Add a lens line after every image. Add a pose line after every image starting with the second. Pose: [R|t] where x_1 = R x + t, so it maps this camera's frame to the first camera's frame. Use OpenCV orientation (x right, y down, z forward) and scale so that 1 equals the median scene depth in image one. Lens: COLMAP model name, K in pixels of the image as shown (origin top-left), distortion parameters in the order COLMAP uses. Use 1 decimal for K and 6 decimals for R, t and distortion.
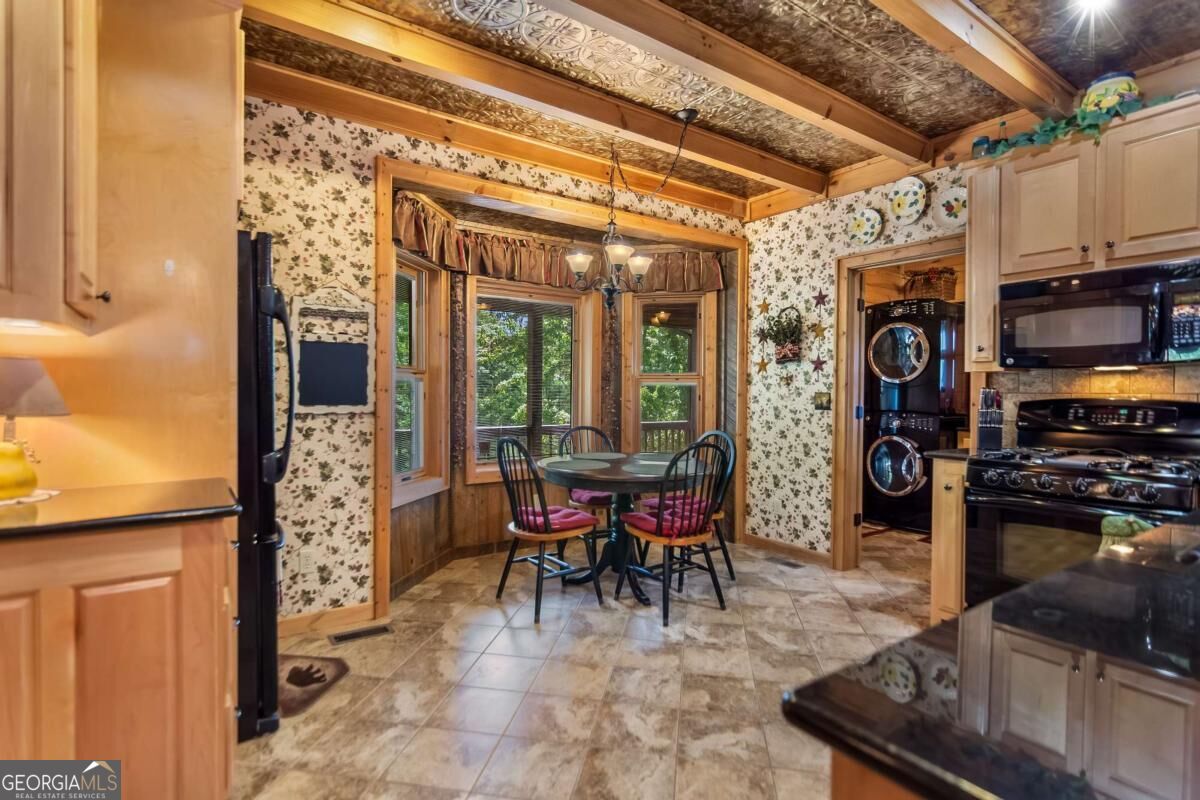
lens RADIAL K [[595.3, 0, 599.7], [0, 595.3, 396.8], [0, 0, 1]] dist [-0.003671, 0.004486]
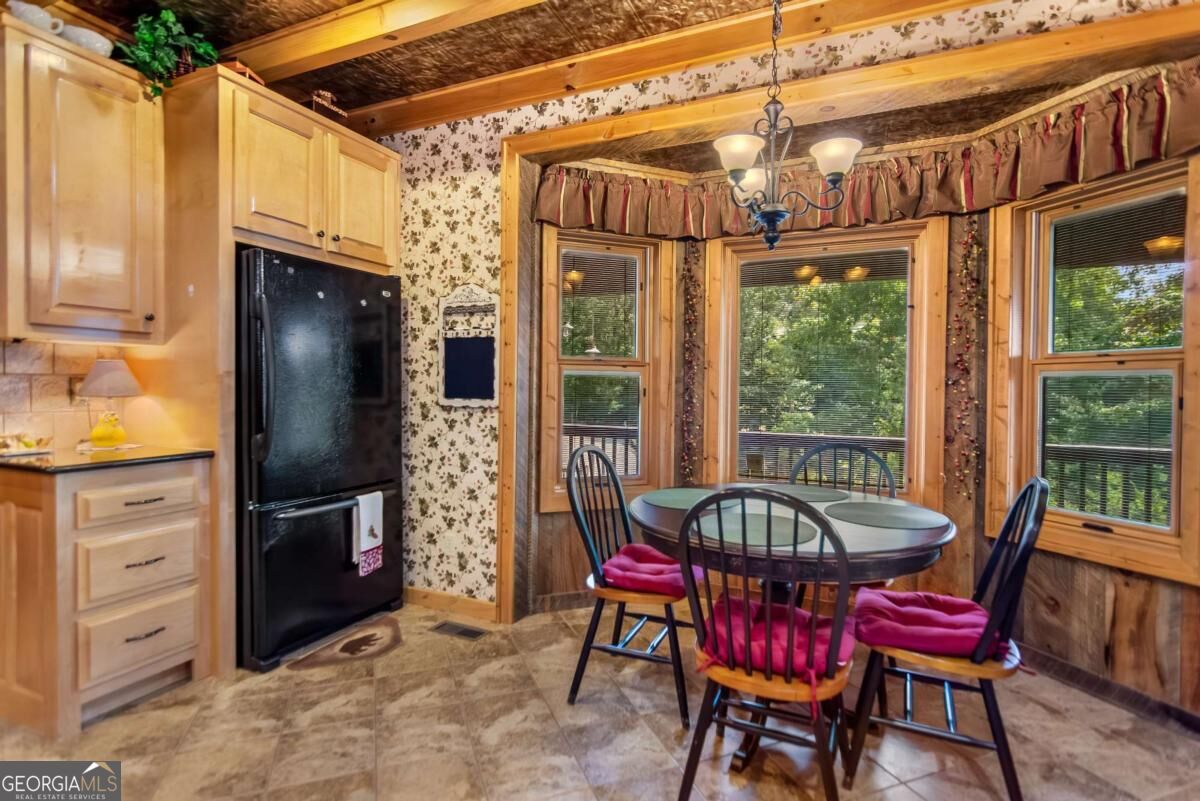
lens RADIAL K [[595.3, 0, 606.8], [0, 595.3, 392.8], [0, 0, 1]] dist [-0.003671, 0.004486]
pose [[0.500429, 0.008290, -0.865738, 0.549525], [-0.015216, 0.999884, 0.000780, -0.000467], [0.865644, 0.012783, 0.500497, 0.682361]]
